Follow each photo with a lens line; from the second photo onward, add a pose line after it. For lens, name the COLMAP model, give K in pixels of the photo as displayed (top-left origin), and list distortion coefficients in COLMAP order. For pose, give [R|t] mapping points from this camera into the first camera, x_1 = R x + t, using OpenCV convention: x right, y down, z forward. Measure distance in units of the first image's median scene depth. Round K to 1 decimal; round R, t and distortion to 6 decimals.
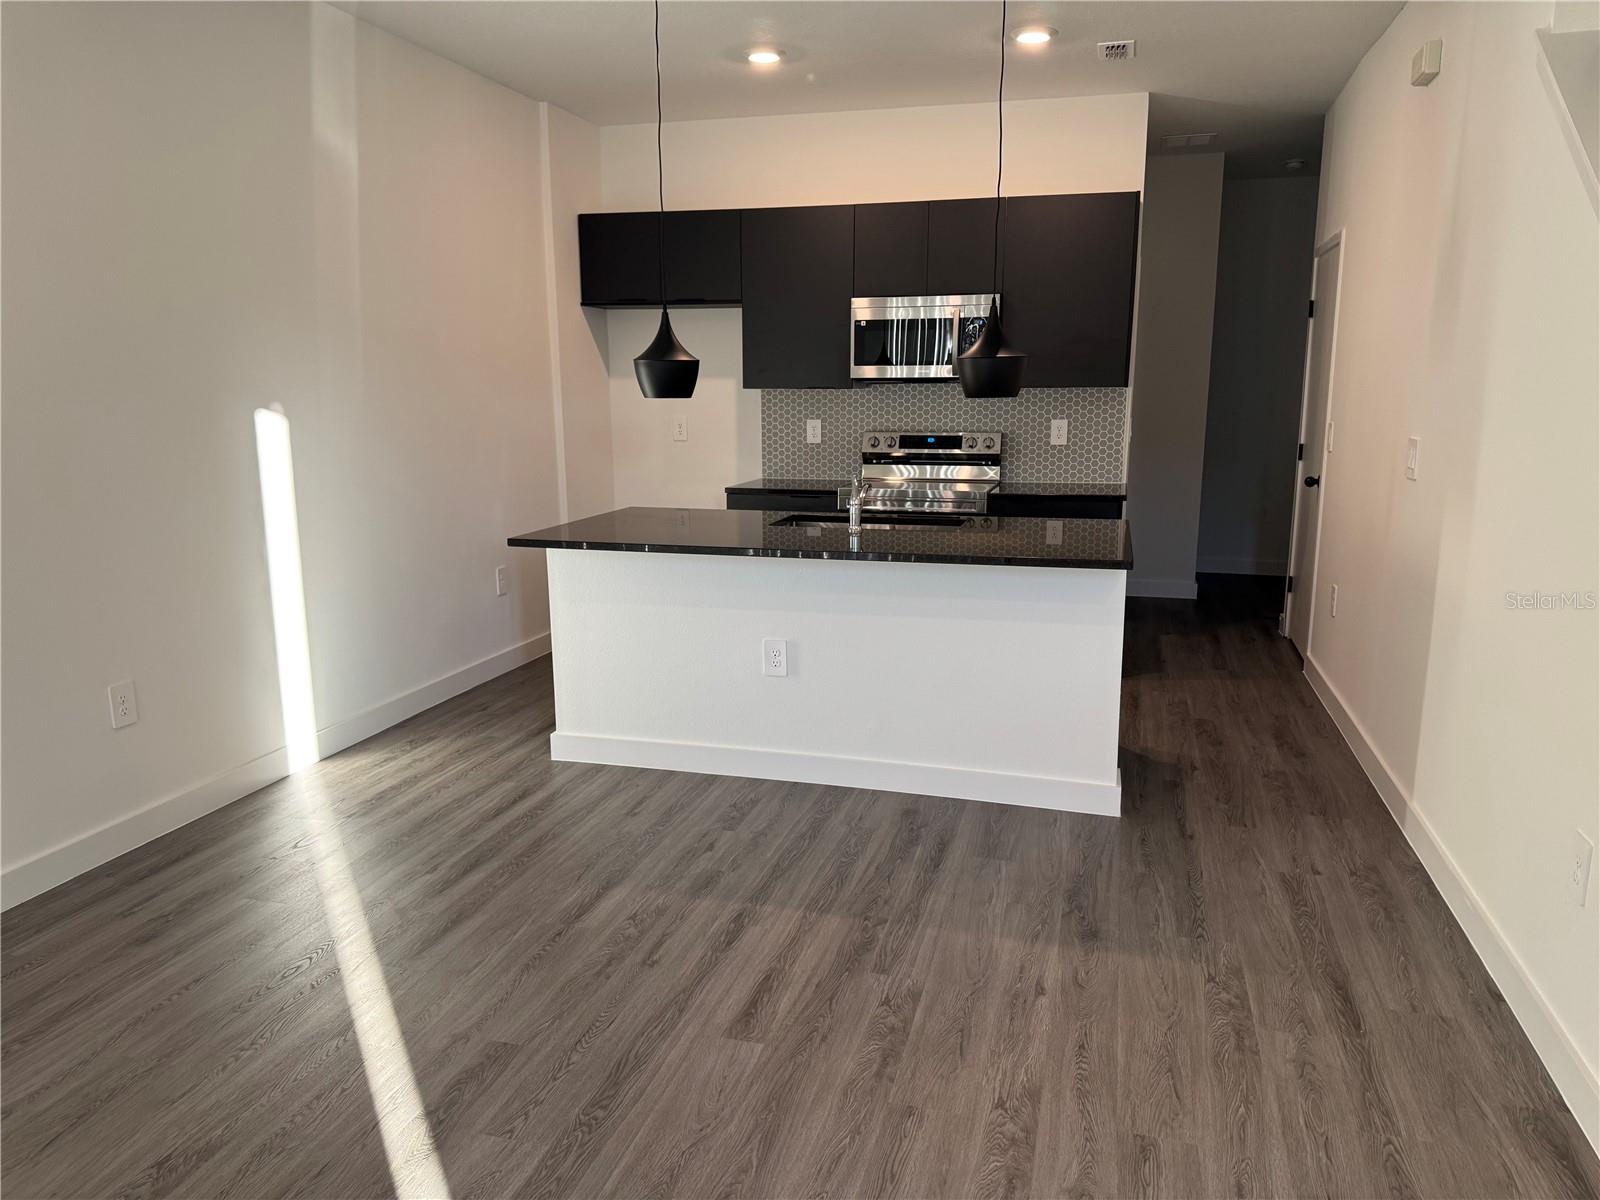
lens RADIAL K [[1153.4, 0, 800.0], [0, 1153.4, 600.0], [0, 0, 1]] dist [0.083004, -0.135263]
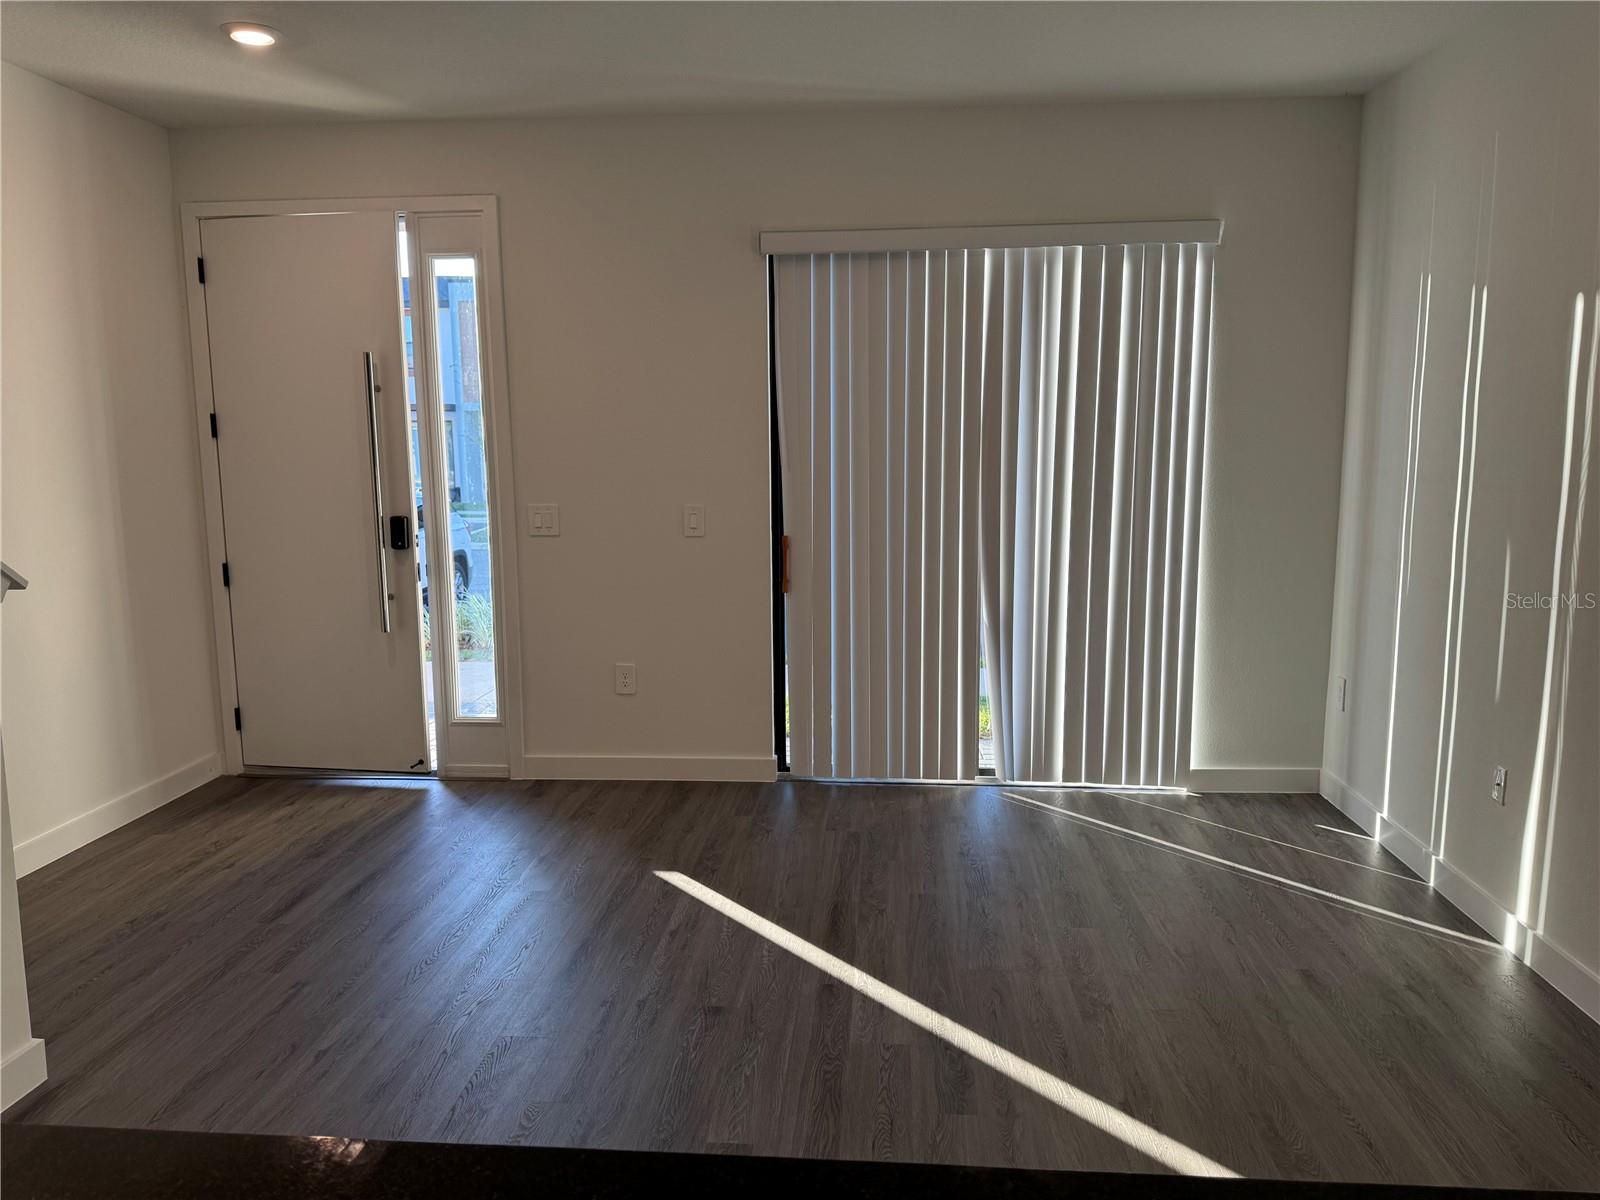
lens RADIAL K [[1153.4, 0, 800.0], [0, 1153.4, 600.0], [0, 0, 1]] dist [0.083004, -0.135263]
pose [[-0.981405, 0.038336, -0.188080, 0.063012], [-0.025067, 0.945863, 0.323597, -0.394409], [0.190303, 0.322294, -0.927314, 1.886766]]
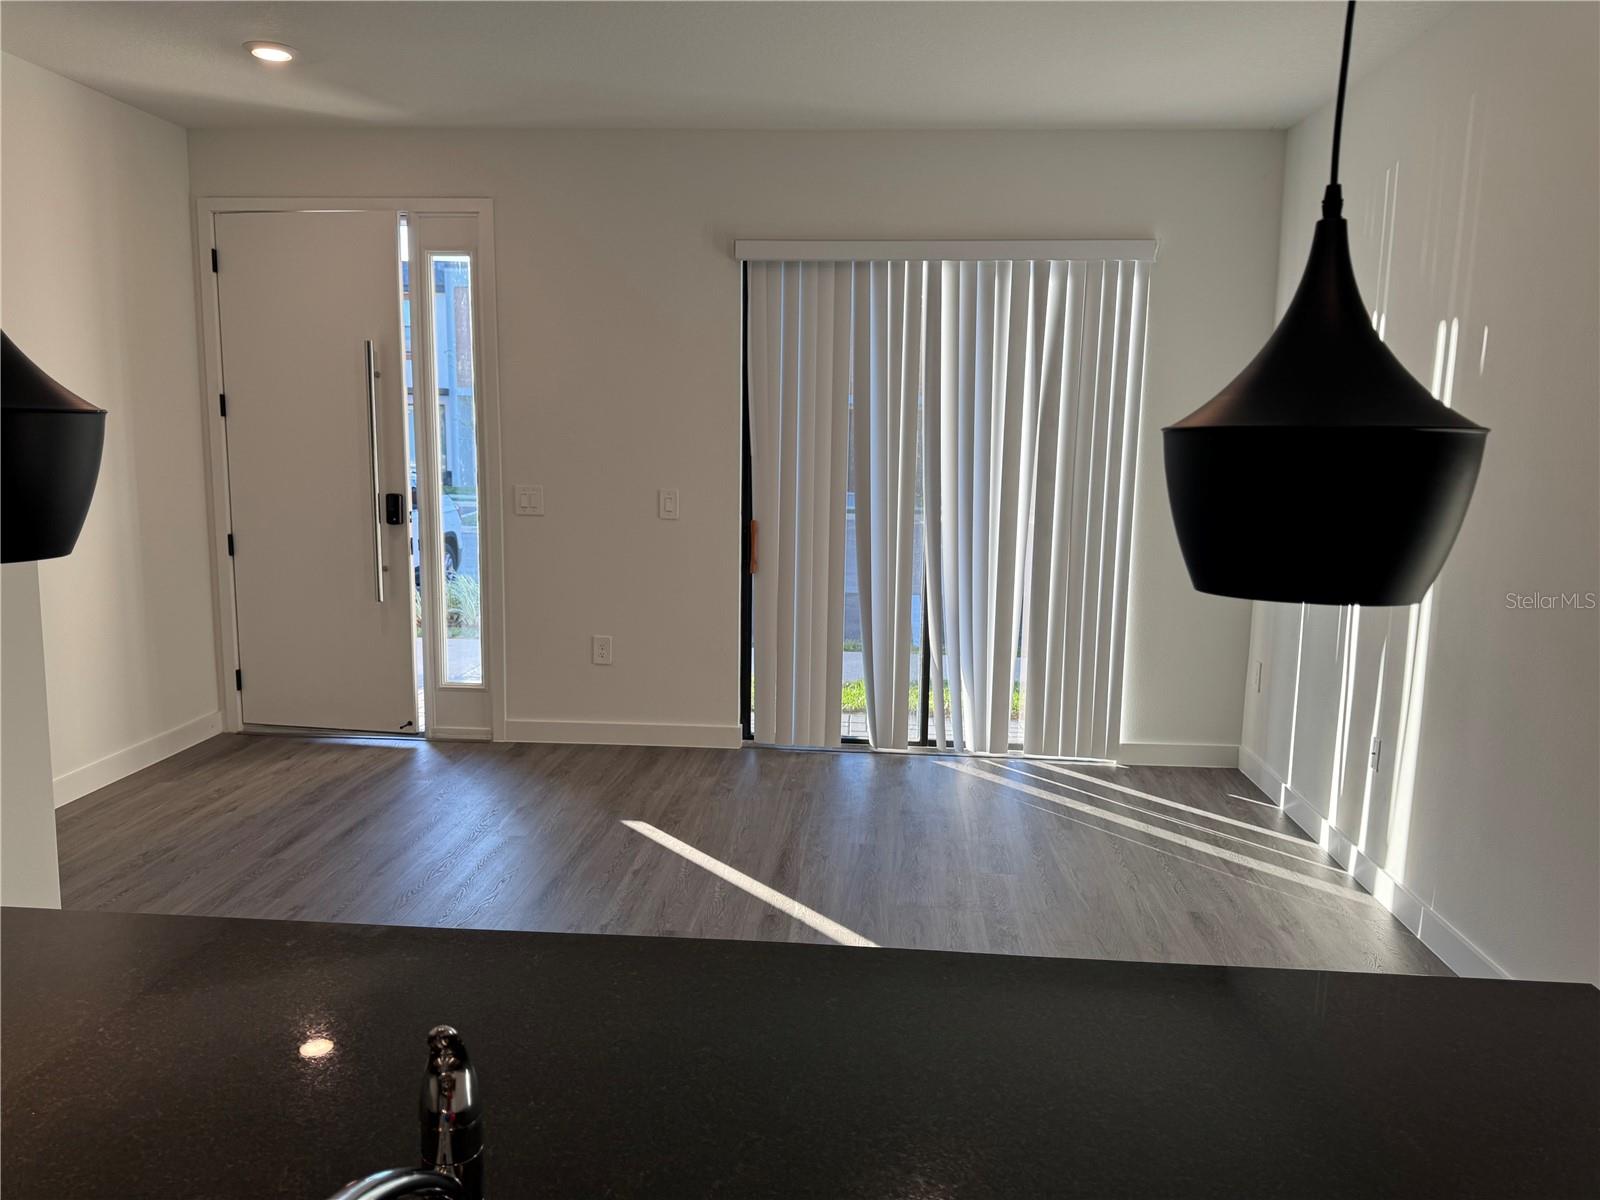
lens RADIAL K [[1157.6, 0, 806.0], [0, 1157.6, 593.9], [0, 0, 1]] dist [0.108999, -0.186269]
pose [[-0.979754, 0.016168, -0.199552, 0.047030], [-0.050219, 0.945021, 0.323131, -0.430131], [0.193805, 0.326611, -0.925076, 2.070428]]
